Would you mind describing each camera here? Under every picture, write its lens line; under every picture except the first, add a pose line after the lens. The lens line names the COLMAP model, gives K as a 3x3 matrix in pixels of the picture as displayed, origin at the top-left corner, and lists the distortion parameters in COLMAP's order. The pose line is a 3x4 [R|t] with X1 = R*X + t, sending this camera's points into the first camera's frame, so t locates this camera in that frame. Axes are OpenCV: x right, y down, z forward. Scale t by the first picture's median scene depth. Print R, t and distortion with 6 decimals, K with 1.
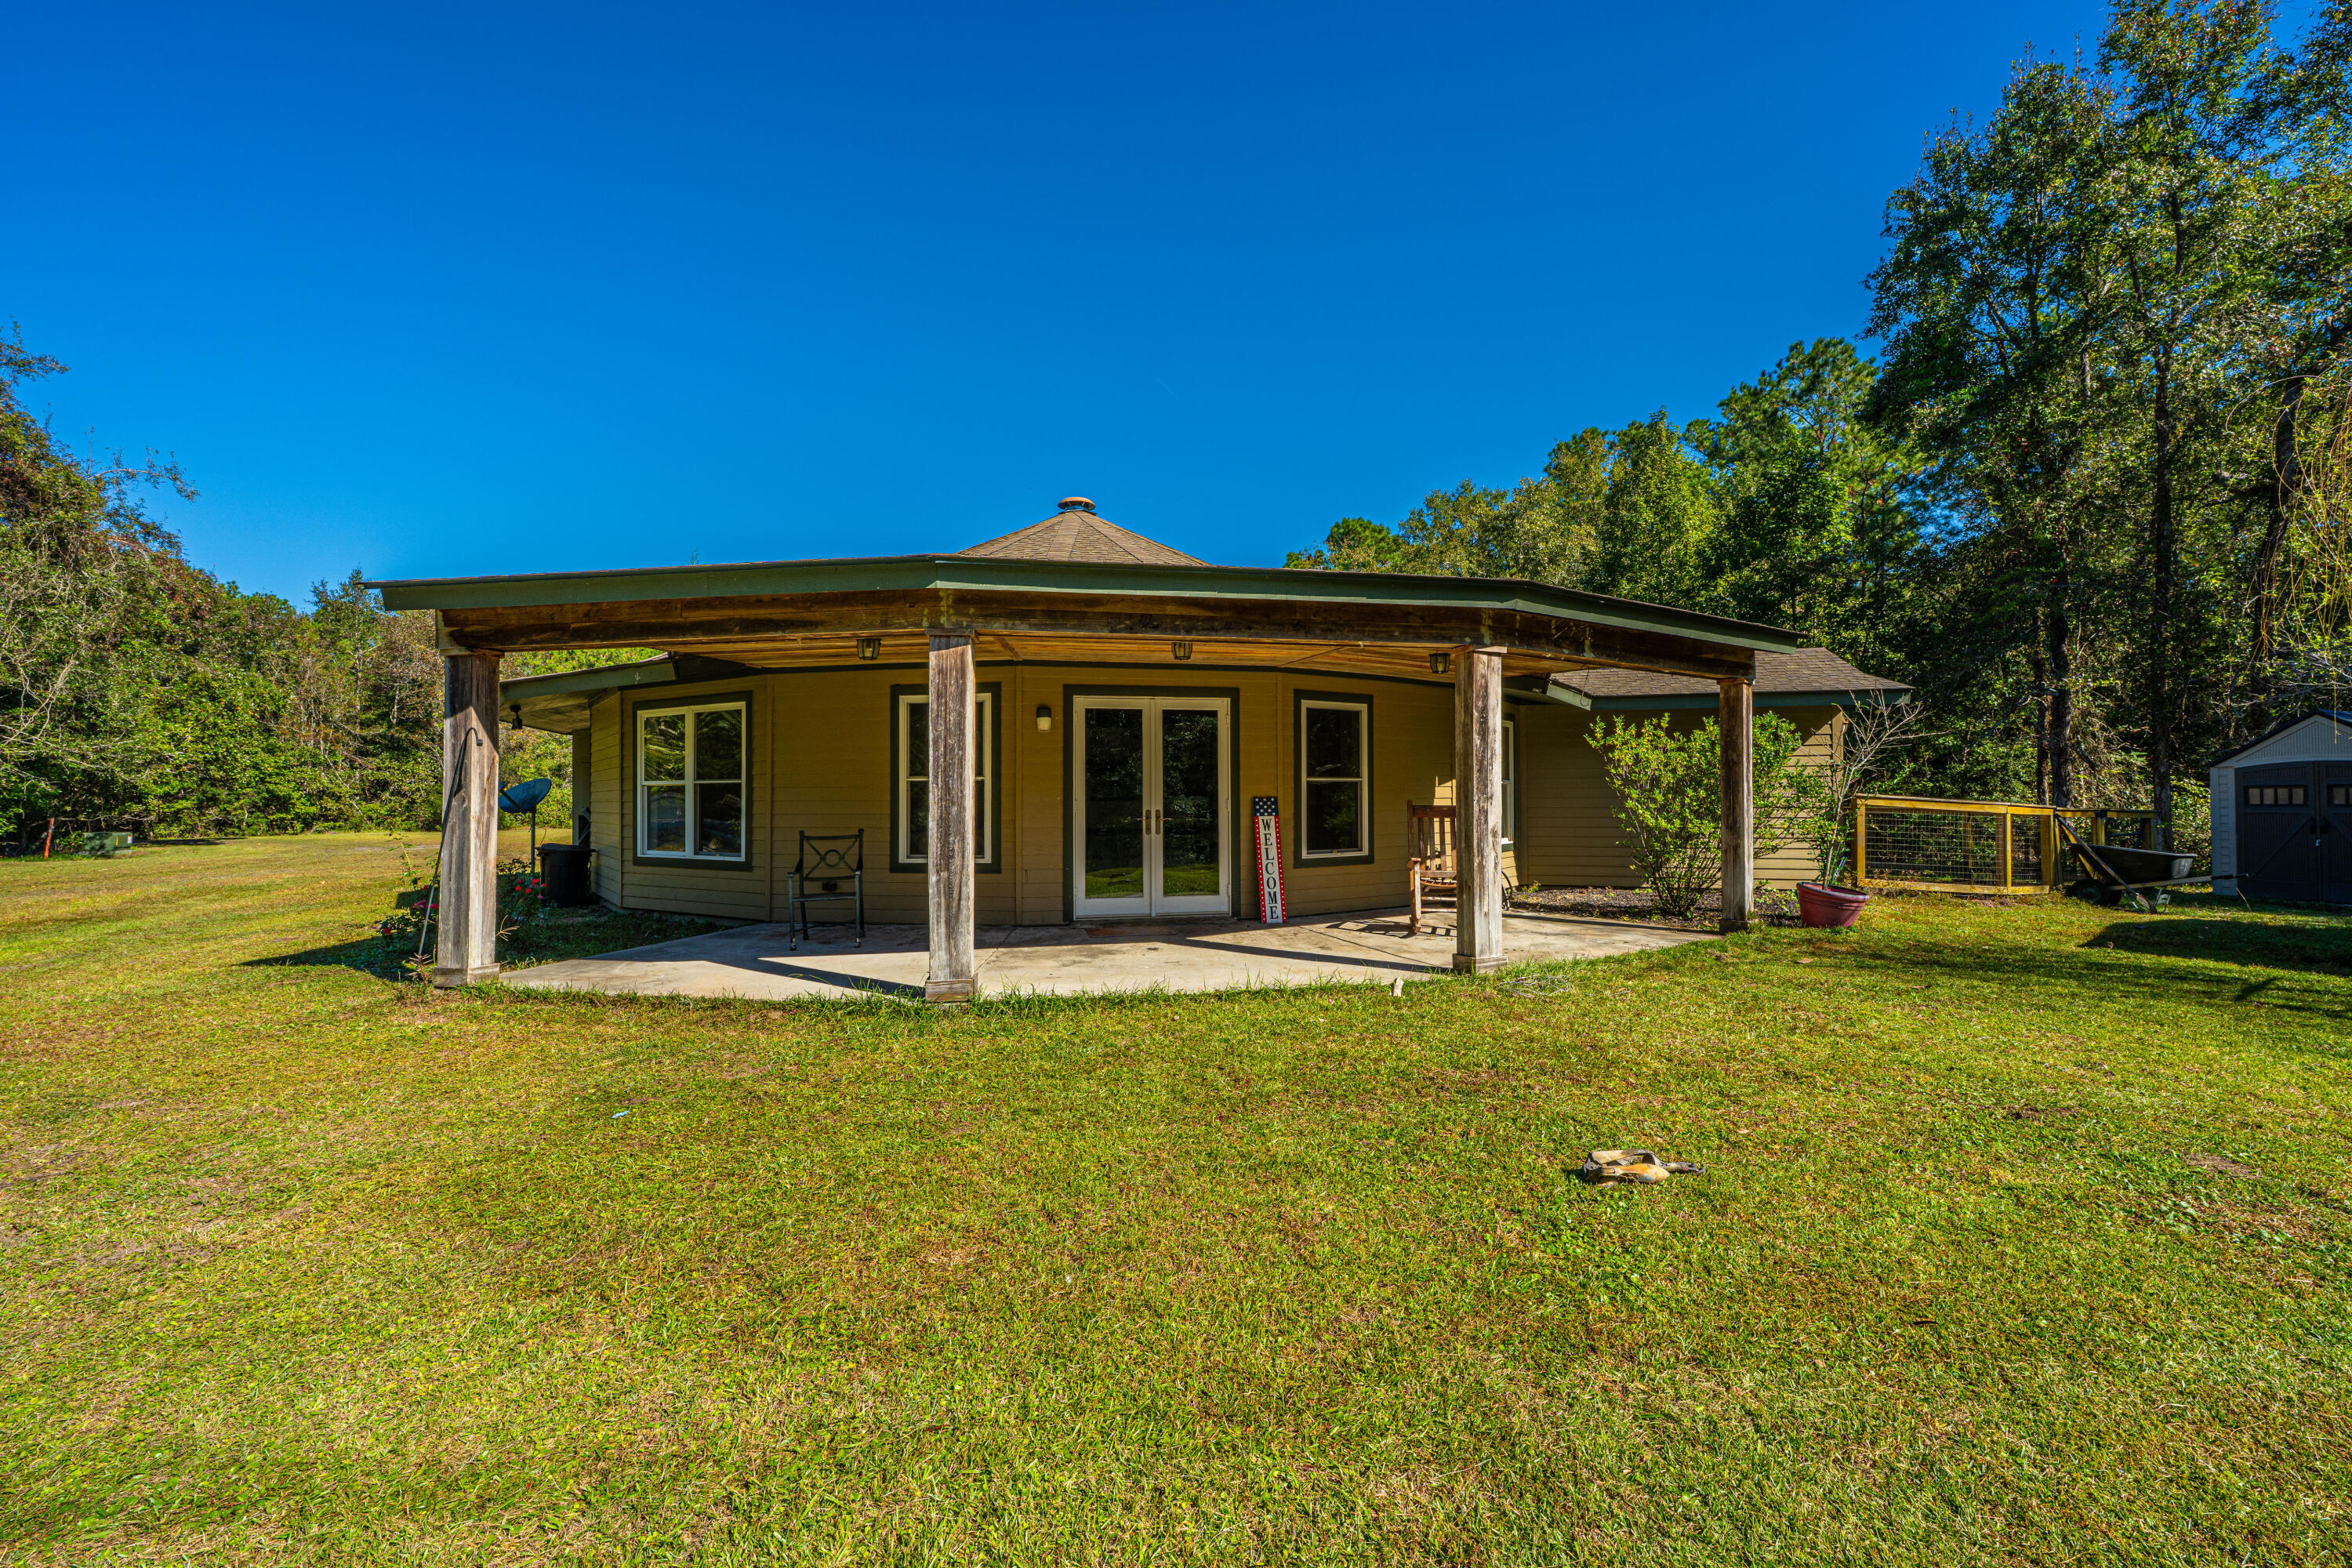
lens RADIAL K [[954.1, 0, 1176.0], [0, 954.1, 784.0], [0, 0, 1]] dist [-0.000192, 0.000141]
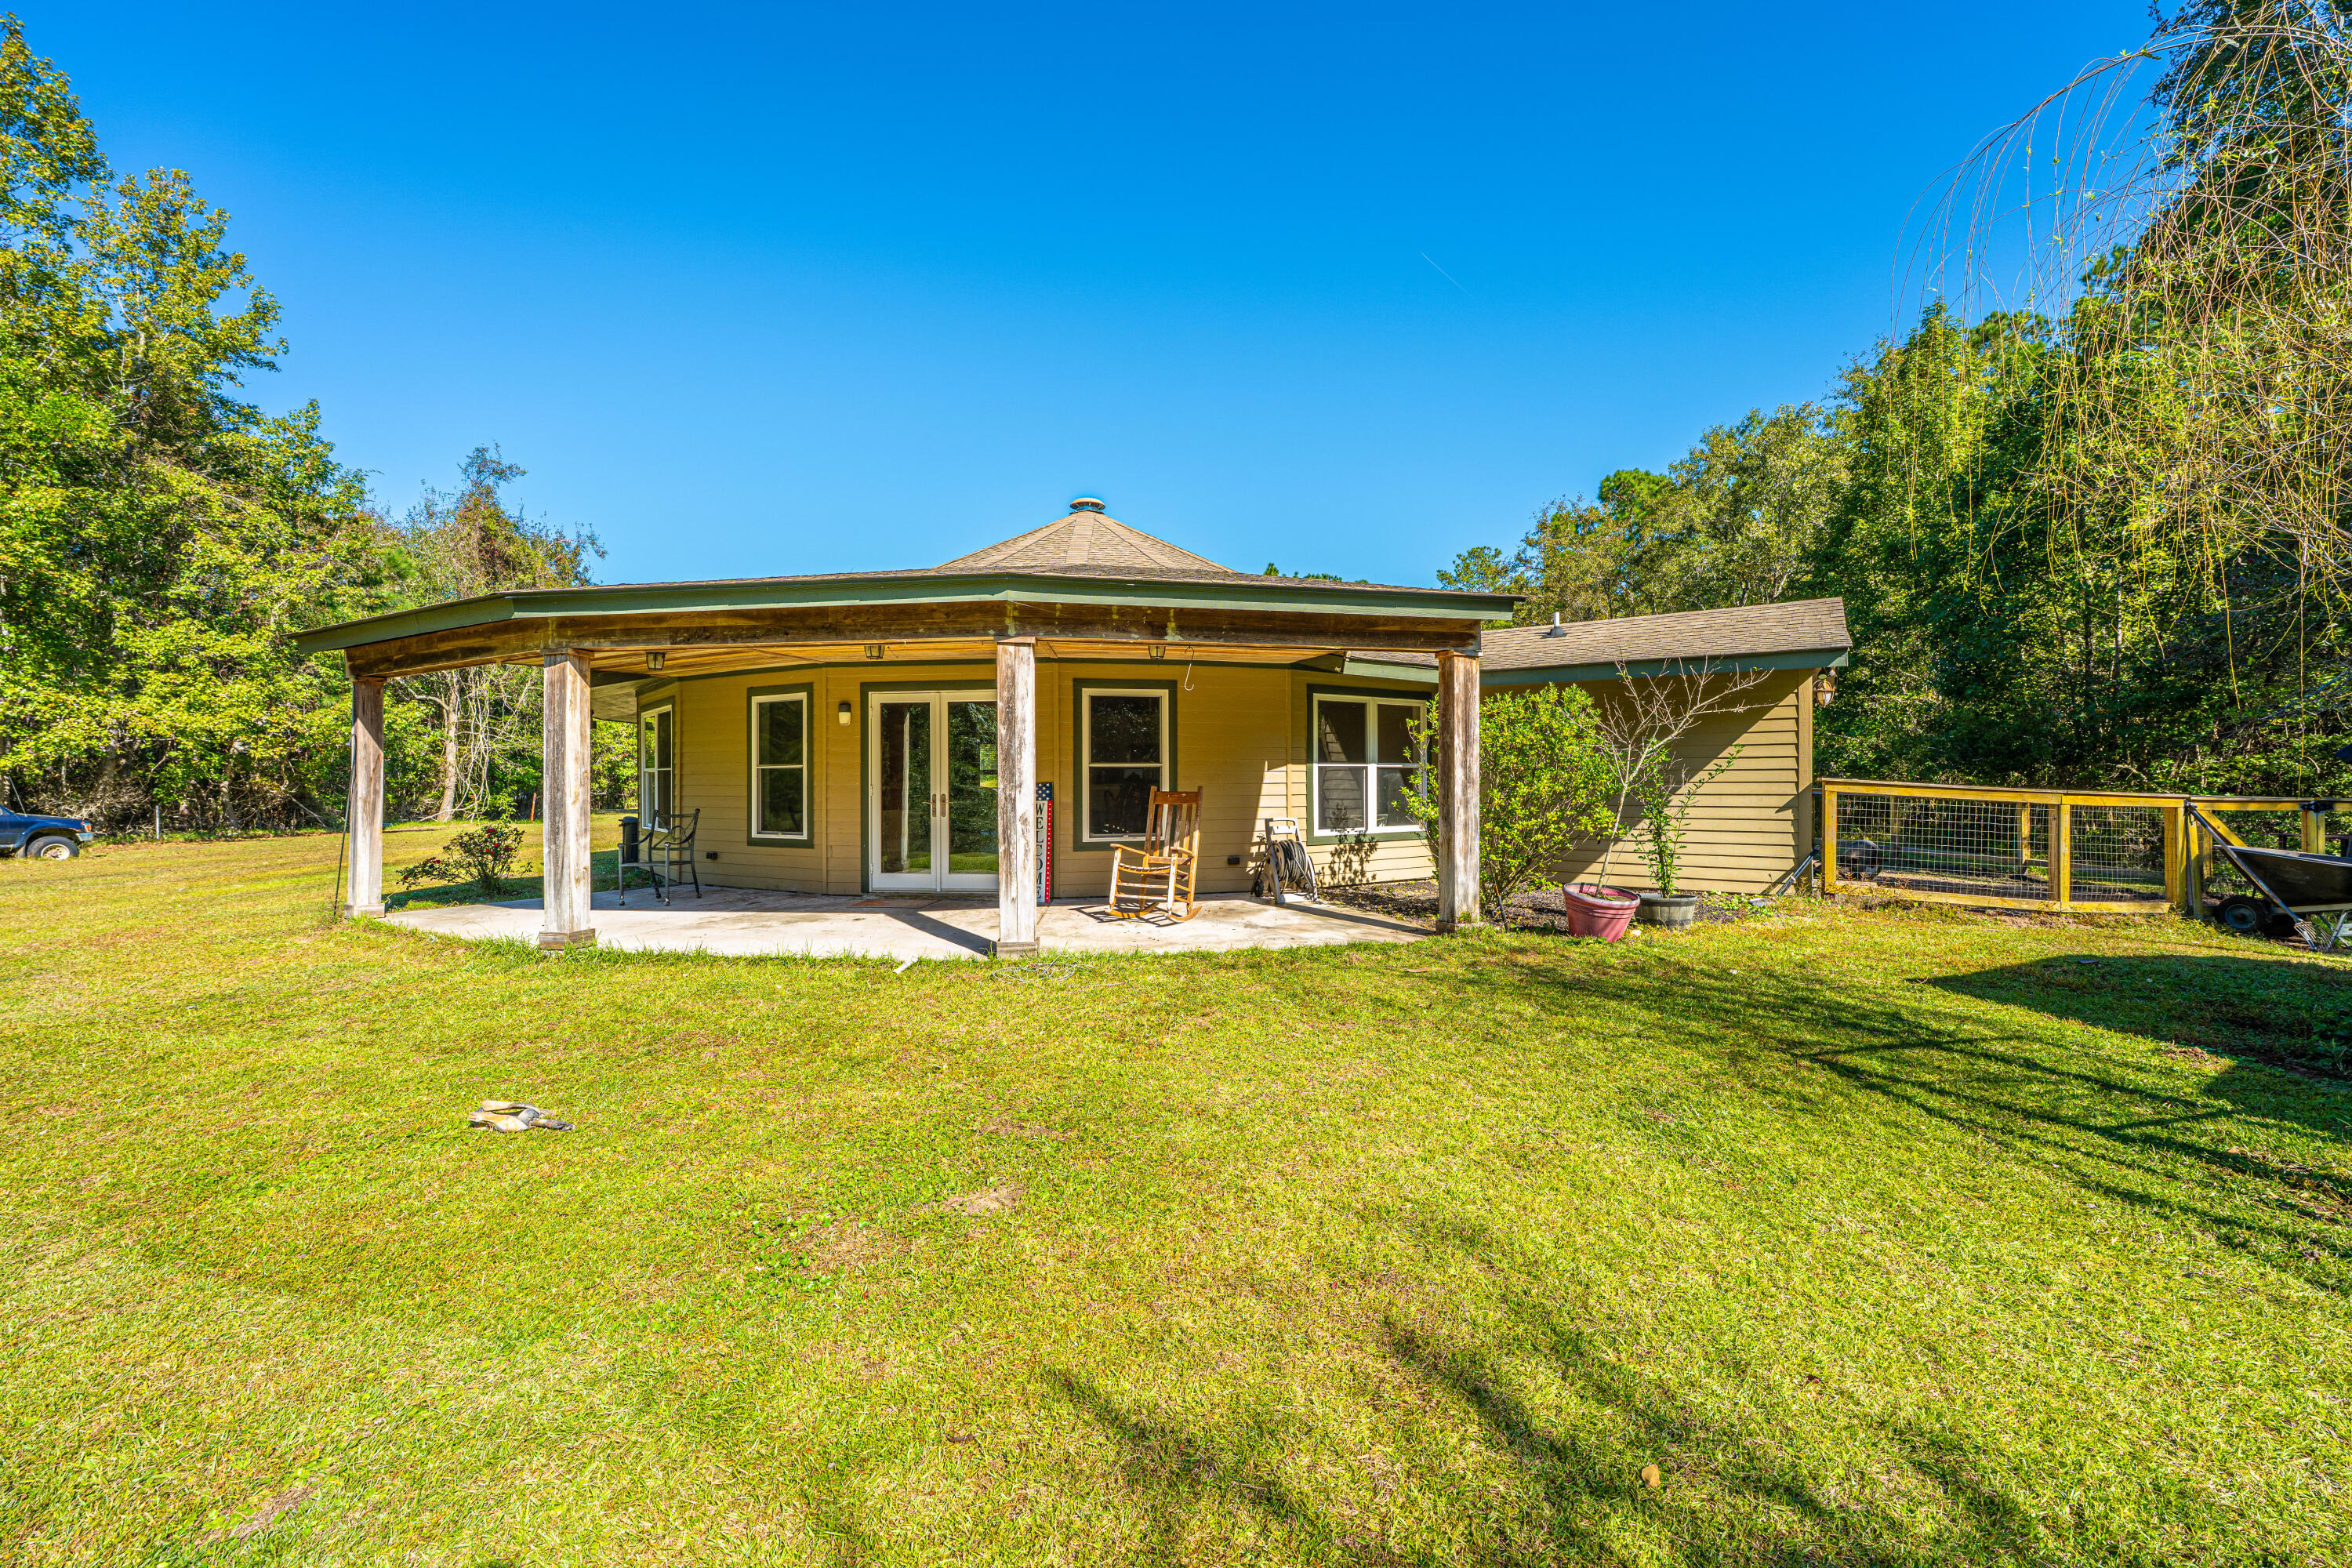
lens RADIAL K [[938.1, 0, 1182.1], [0, 938.1, 776.9], [0, 0, 1]] dist [-0.000729, -0.000098]
pose [[0.940299, 0.000006, -0.340349, 0.616345], [0.004808, 0.999900, 0.013300, -0.005712], [0.340315, -0.014143, 0.940205, 0.086415]]
